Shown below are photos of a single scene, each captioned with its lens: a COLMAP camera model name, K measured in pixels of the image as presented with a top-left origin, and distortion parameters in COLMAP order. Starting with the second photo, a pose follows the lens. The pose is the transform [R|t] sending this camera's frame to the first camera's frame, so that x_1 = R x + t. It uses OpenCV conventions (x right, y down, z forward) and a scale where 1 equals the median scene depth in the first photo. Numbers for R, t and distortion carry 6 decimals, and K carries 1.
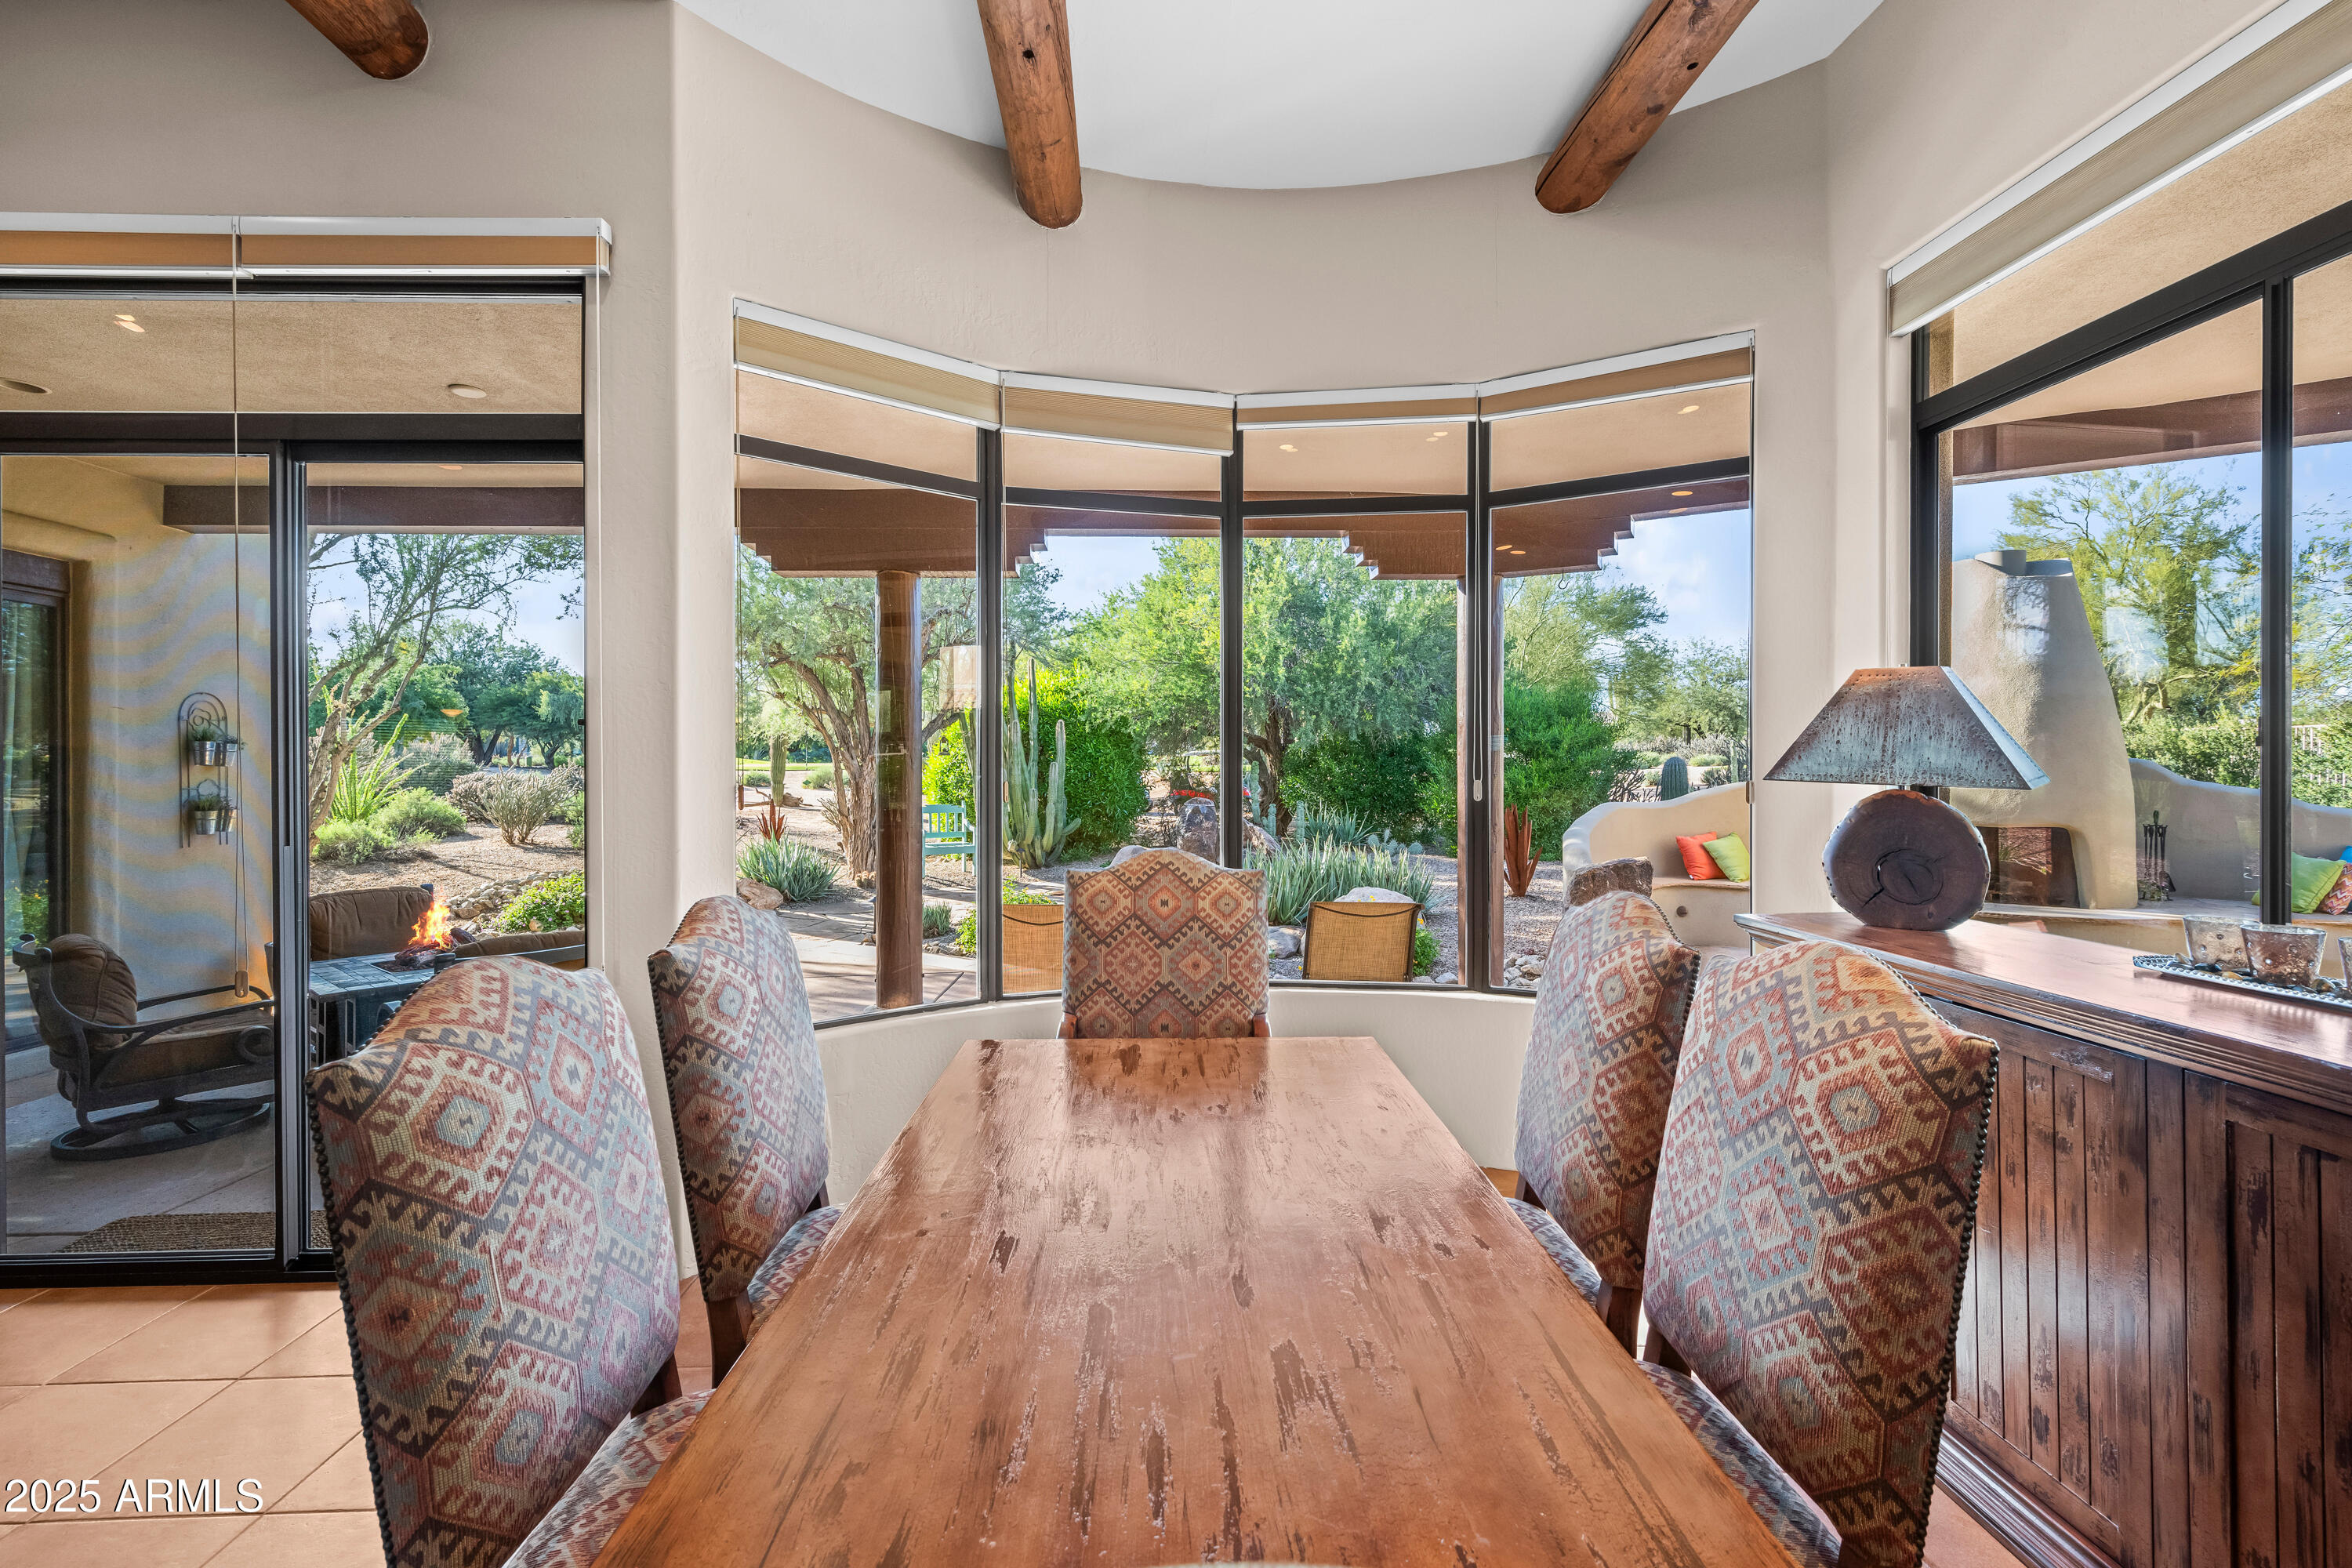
lens RADIAL K [[981.2, 0, 1181.9], [0, 981.2, 775.2], [0, 0, 1]] dist [0.002770, -0.001379]
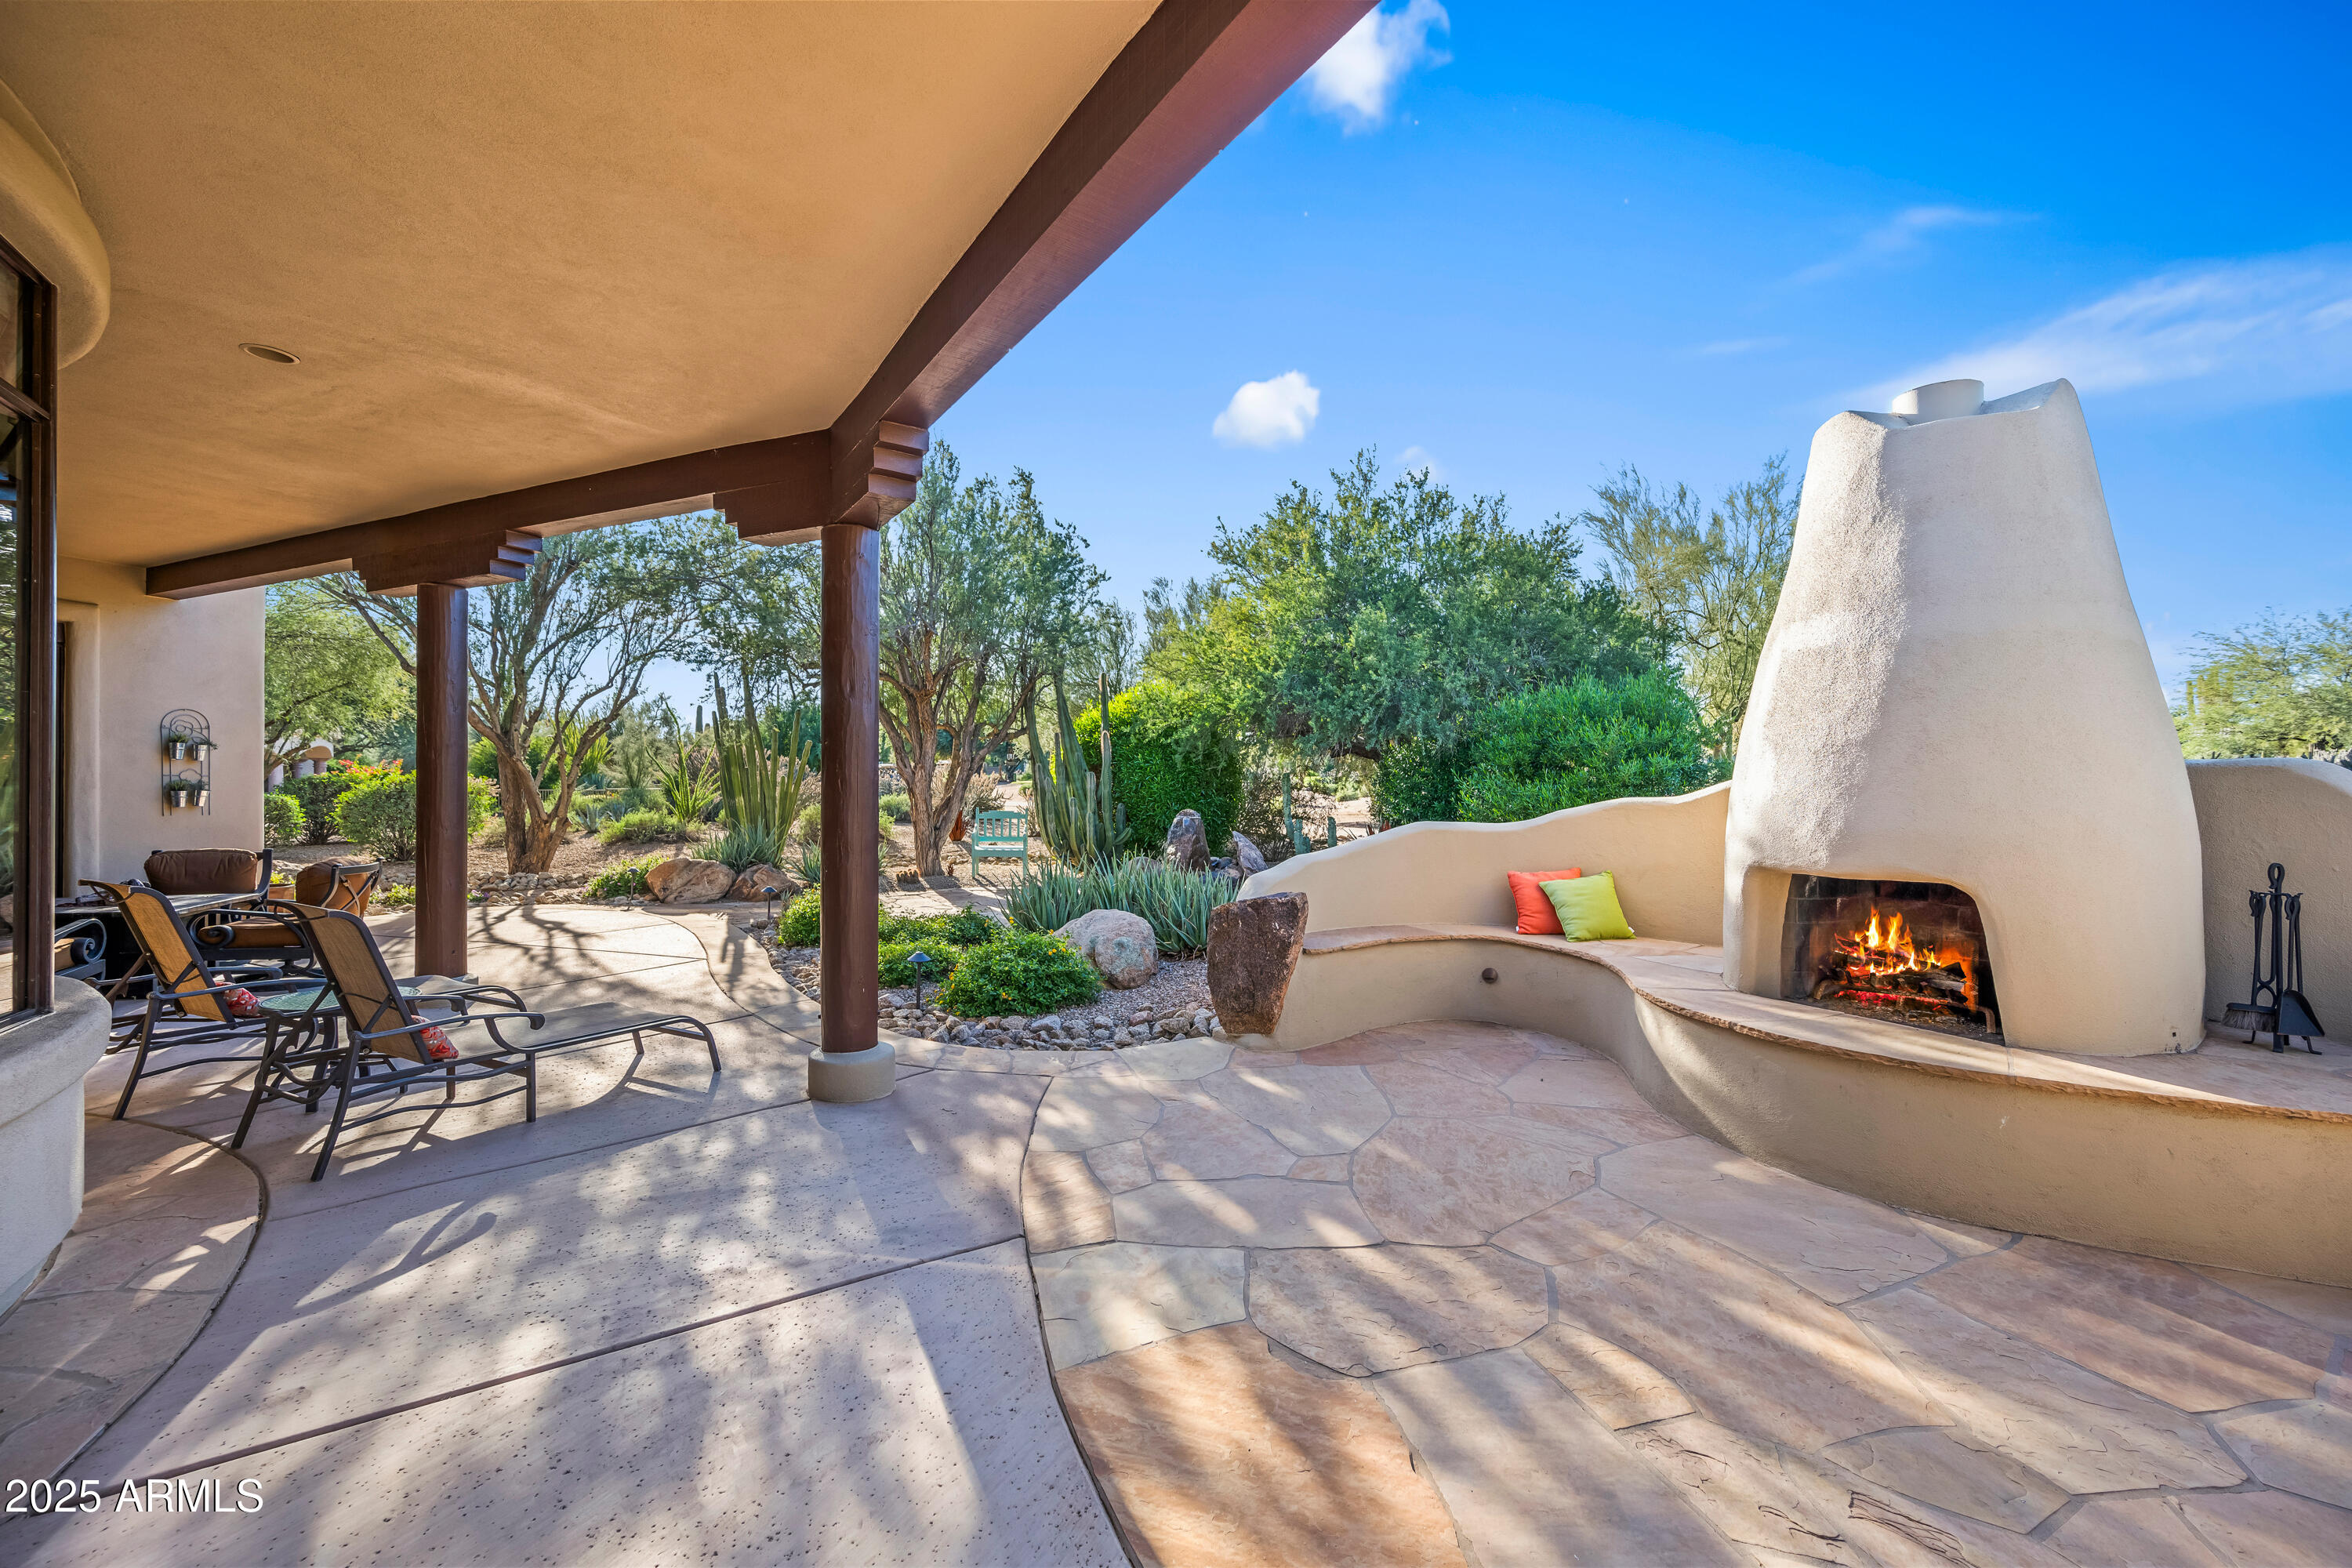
lens RADIAL K [[917.6, 0, 1183.6], [0, 917.6, 775.6], [0, 0, 1]] dist [-0.001741, 0.000954]
pose [[0.891485, 0.007724, -0.452985, 1.937036], [-0.016701, 0.999735, -0.015822, 0.022569], [0.452743, 0.021670, 0.891378, 0.956596]]
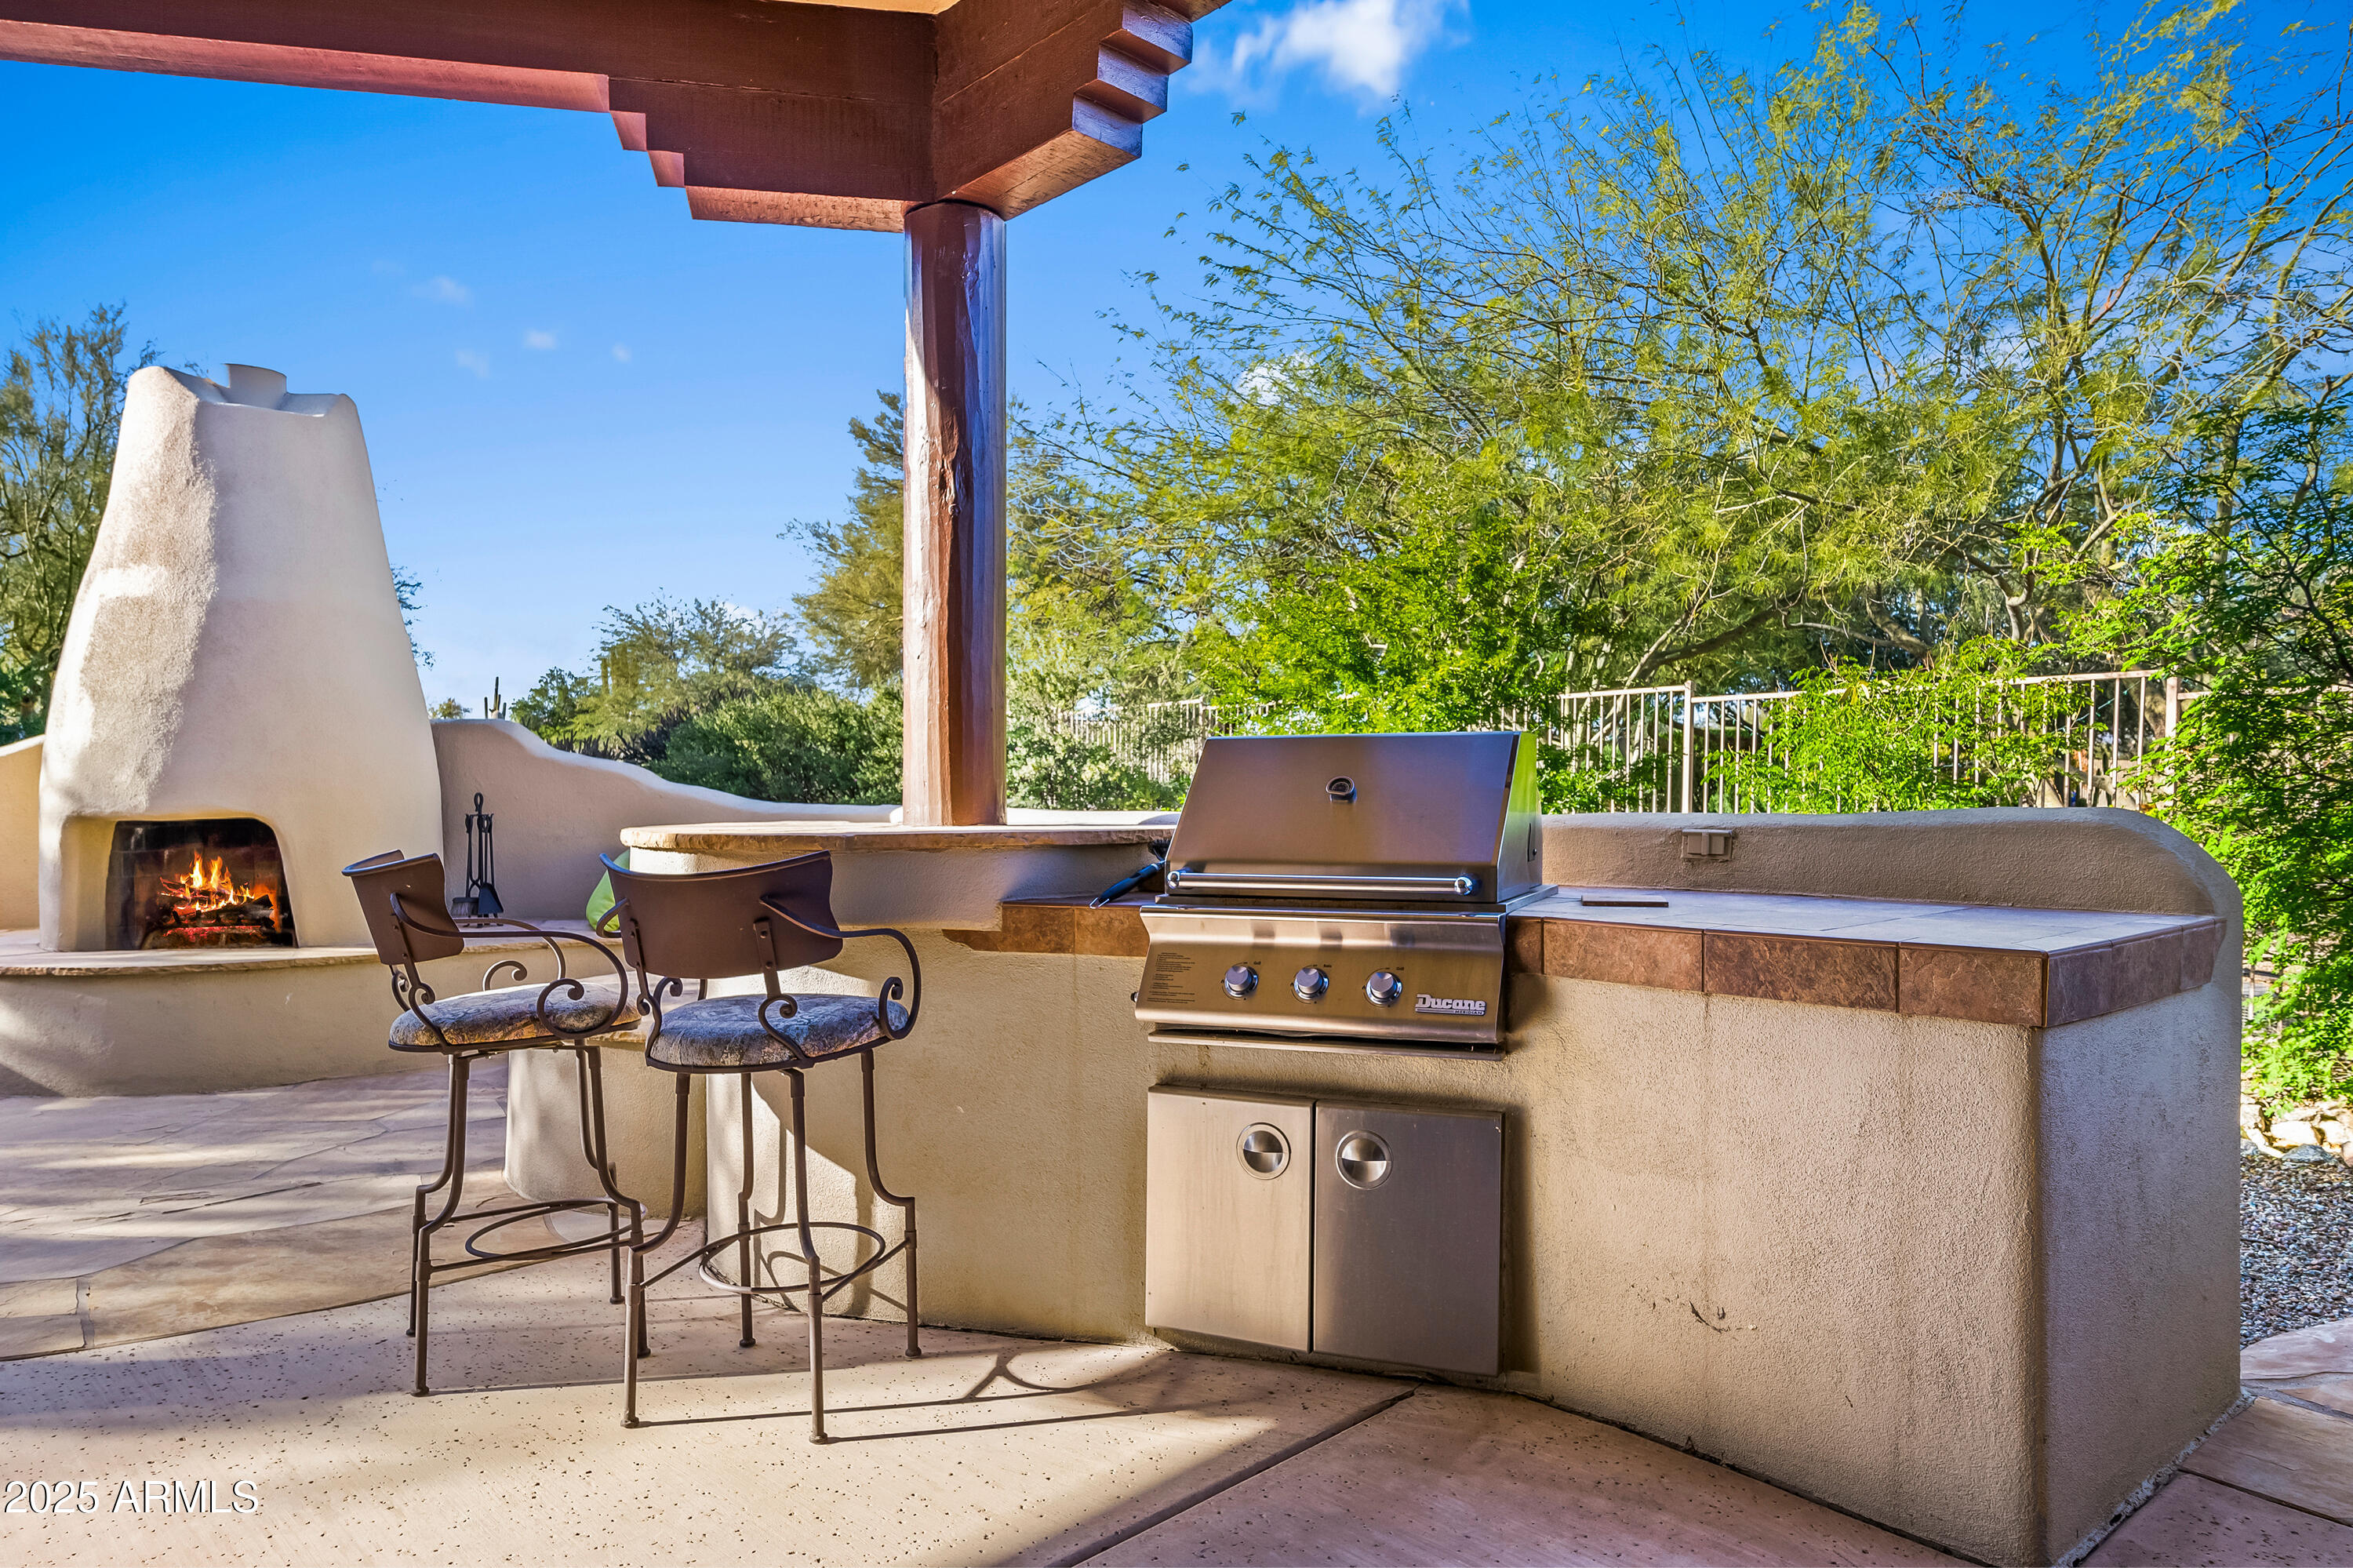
lens RADIAL K [[1432.2, 0, 1186.4], [0, 1432.2, 803.8], [0, 0, 1]] dist [-0.002114, 0.003013]
pose [[0.740274, -0.009397, 0.672239, 1.873908], [0.008270, 0.999954, 0.004871, 0.113629], [-0.672254, 0.001953, 0.740318, -0.120928]]
